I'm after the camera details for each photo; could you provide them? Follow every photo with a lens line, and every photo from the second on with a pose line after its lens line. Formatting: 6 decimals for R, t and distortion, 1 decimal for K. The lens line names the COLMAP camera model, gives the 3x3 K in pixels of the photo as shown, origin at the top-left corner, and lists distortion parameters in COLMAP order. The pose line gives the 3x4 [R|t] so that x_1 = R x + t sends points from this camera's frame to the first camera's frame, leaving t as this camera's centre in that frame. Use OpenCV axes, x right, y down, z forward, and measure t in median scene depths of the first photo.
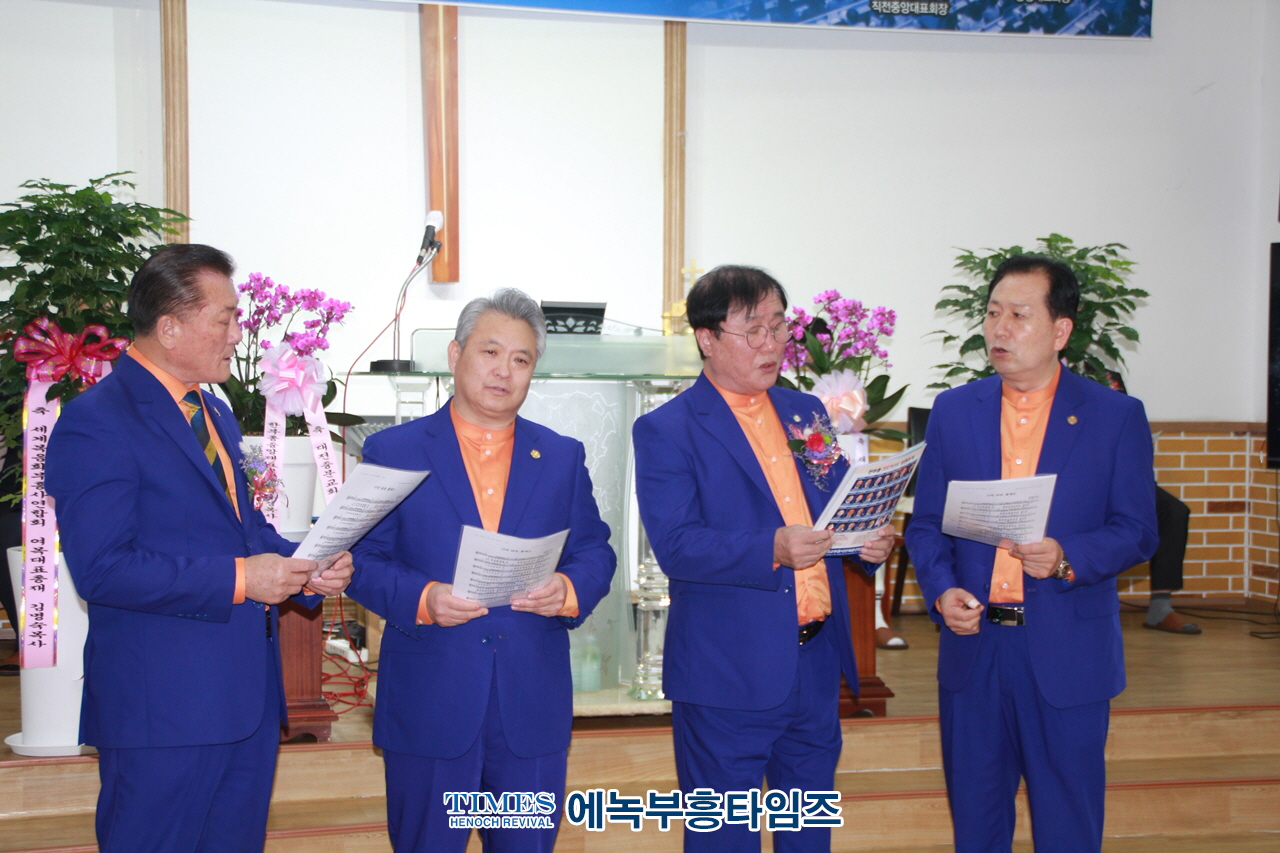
lens RADIAL K [[2292.2, 0, 644.8], [0, 2292.2, 429.0], [0, 0, 1]] dist [0.272998, 0.000000]
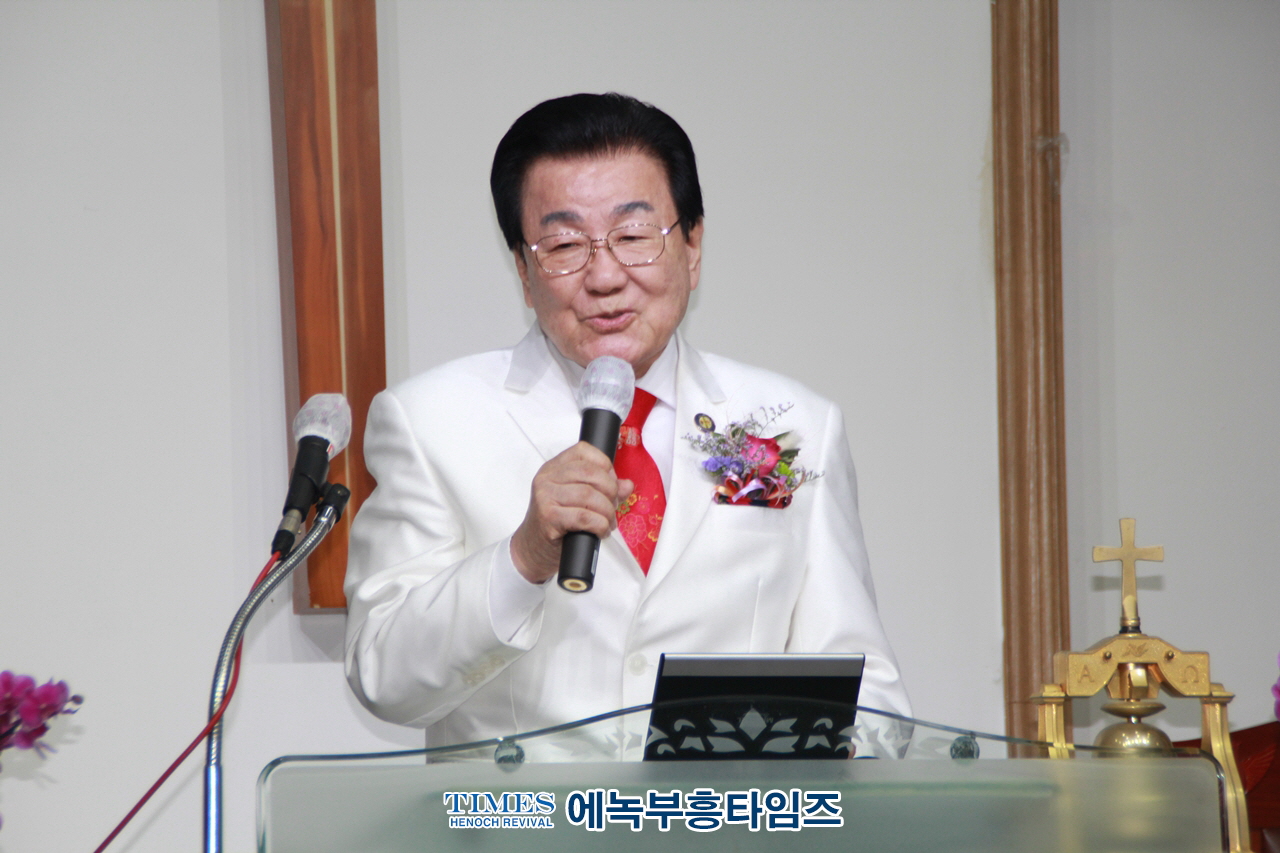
lens RADIAL K [[6287.7, 0, 626.0], [0, 6287.7, 437.8], [0, 0, 1]] dist [1.488900, 0.000000]
pose [[0.999093, -0.026873, -0.033020, -0.019679], [0.023892, 0.995871, -0.087578, -0.009208], [0.035238, 0.086710, 0.995610, 0.115239]]
